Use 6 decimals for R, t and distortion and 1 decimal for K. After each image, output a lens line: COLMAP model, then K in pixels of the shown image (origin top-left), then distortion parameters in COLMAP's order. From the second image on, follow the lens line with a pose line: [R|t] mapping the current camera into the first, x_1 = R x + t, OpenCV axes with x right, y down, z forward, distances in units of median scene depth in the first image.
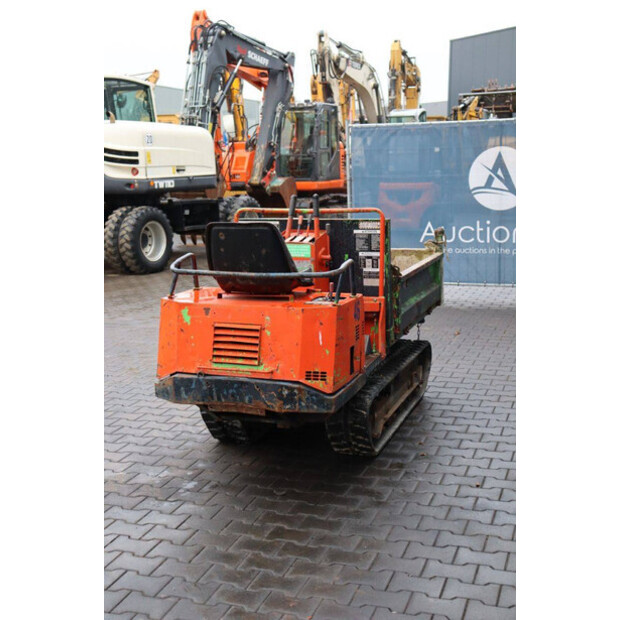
lens RADIAL K [[865.1, 0, 311.0], [0, 865.1, 312.4], [0, 0, 1]] dist [0.083054, 0.000000]
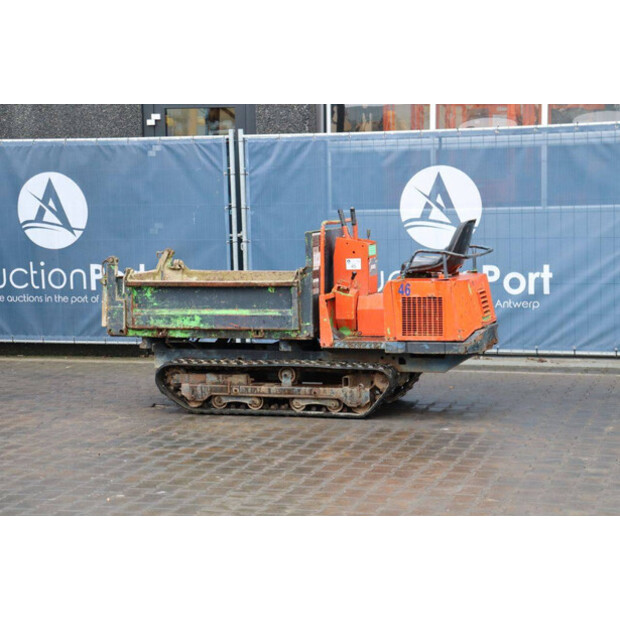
lens RADIAL K [[1438.3, 0, 312.9], [0, 1438.3, 309.7], [0, 0, 1]] dist [0.433197, 0.000000]
pose [[-0.023389, -0.071427, 0.997172, -2.077880], [0.192187, 0.978519, 0.074599, -0.156090], [-0.981080, 0.193388, -0.009159, 1.089207]]
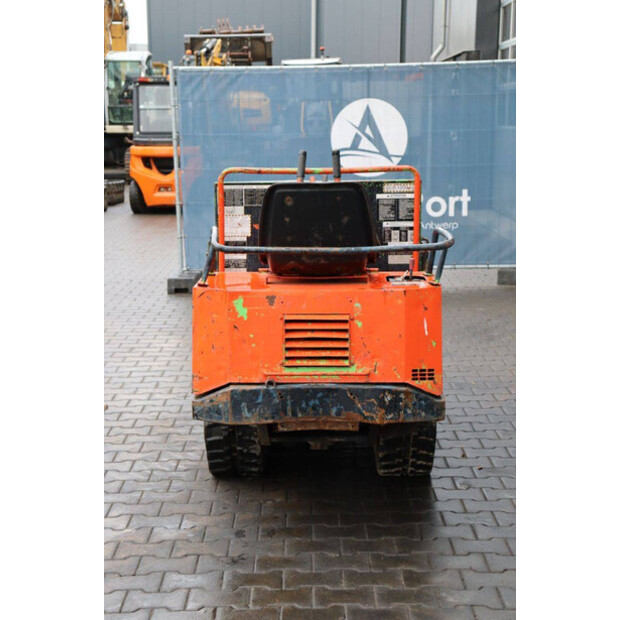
lens RADIAL K [[1100.4, 0, 309.5], [0, 1100.4, 311.9], [0, 0, 1]] dist [0.218121, 0.000000]
pose [[0.948730, -0.048489, 0.312347, -0.331986], [0.049847, 0.998750, 0.003640, 0.005784], [-0.312133, 0.012116, 0.949961, 0.058710]]
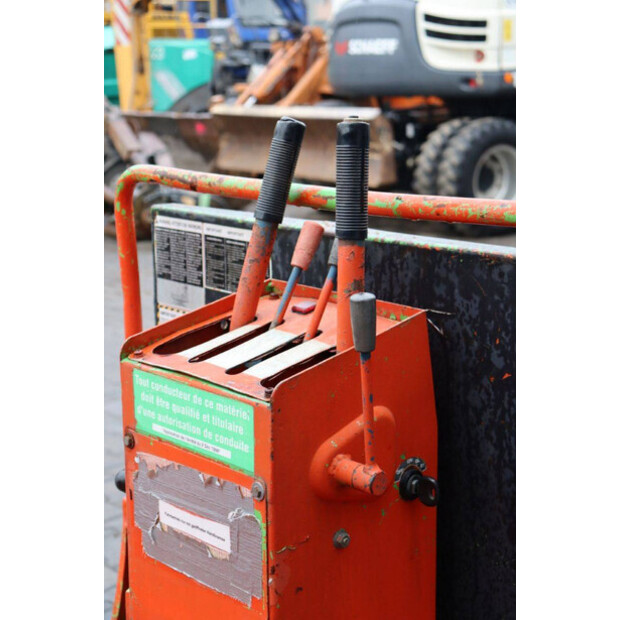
lens RADIAL K [[1100.4, 0, 309.9], [0, 1100.4, 308.7], [0, 0, 1]] dist [0.218121, 0.000000]
pose [[0.890471, 0.101150, -0.443655, 0.103001], [-0.077231, 0.994431, 0.071710, -0.110626], [0.448437, -0.029592, 0.893324, 0.774548]]
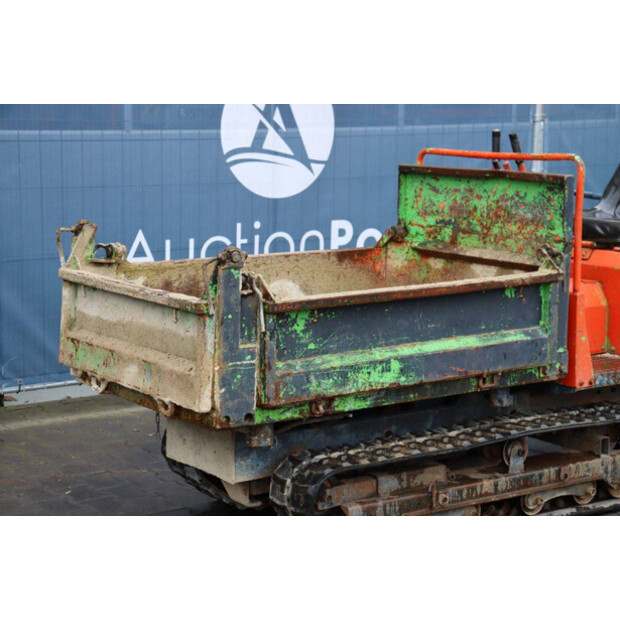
lens RADIAL K [[1410.0, 0, 312.8], [0, 1410.0, 305.5], [0, 0, 1]] dist [0.409164, 0.000000]
pose [[-0.811561, -0.074000, 0.579562, -0.545949], [0.111721, 0.953989, 0.278250, -0.333602], [-0.573486, 0.290566, -0.765953, 1.983453]]
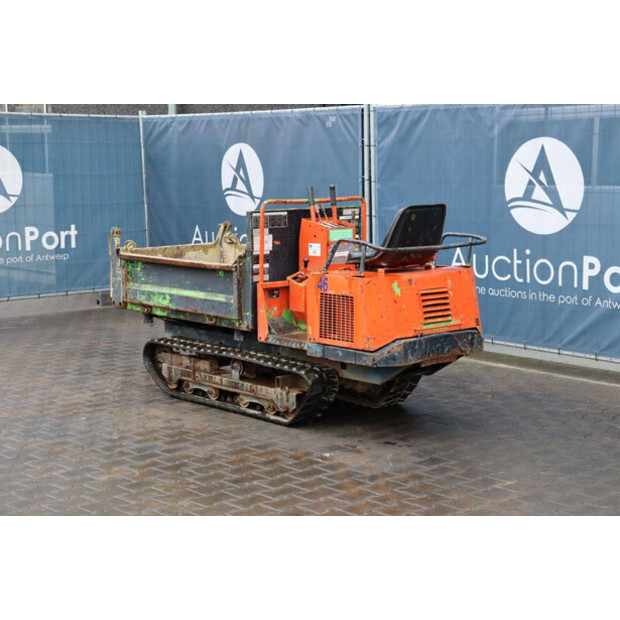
lens RADIAL K [[1137.9, 0, 308.6], [0, 1137.9, 309.4], [0, 0, 1]] dist [0.224314, 0.000000]
pose [[0.484682, -0.102420, 0.868673, -1.287708], [0.147351, 0.988488, 0.034332, -0.032261], [-0.862190, 0.111360, 0.494195, 0.310881]]
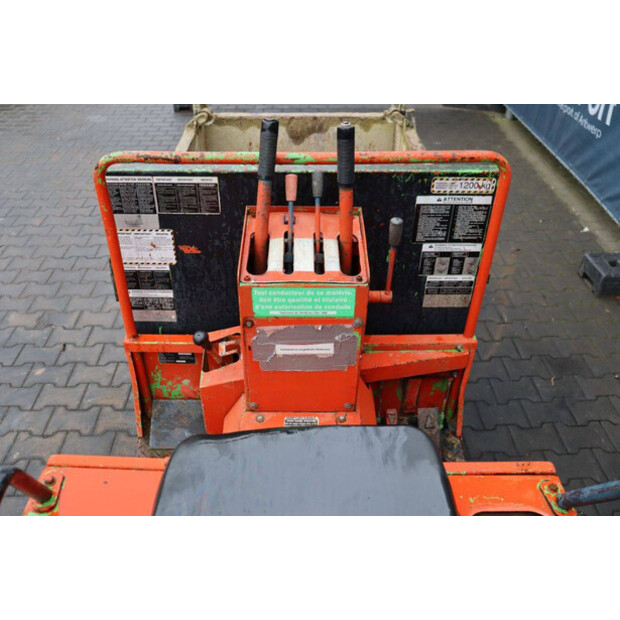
lens RADIAL K [[543.5, 0, 304.7], [0, 543.5, 297.4], [0, 0, 1]] dist [-0.118452, 0.008024]
pose [[0.941499, -0.171654, 0.290026, -0.081182], [0.033456, 0.903923, 0.426386, -0.162028], [-0.335352, -0.391738, 0.856785, 0.787709]]
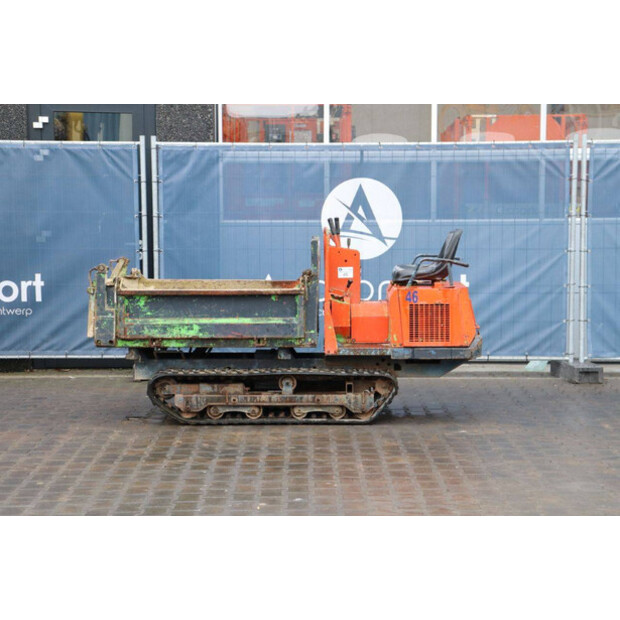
lens RADIAL K [[1438.3, 0, 313.0], [0, 1438.3, 310.1], [0, 0, 1]] dist [0.433197, 0.000000]
pose [[-0.313537, -0.059594, 0.947704, -1.989729], [0.171576, 0.978046, 0.118266, -0.256033], [-0.933946, 0.199684, -0.296429, 1.670297]]
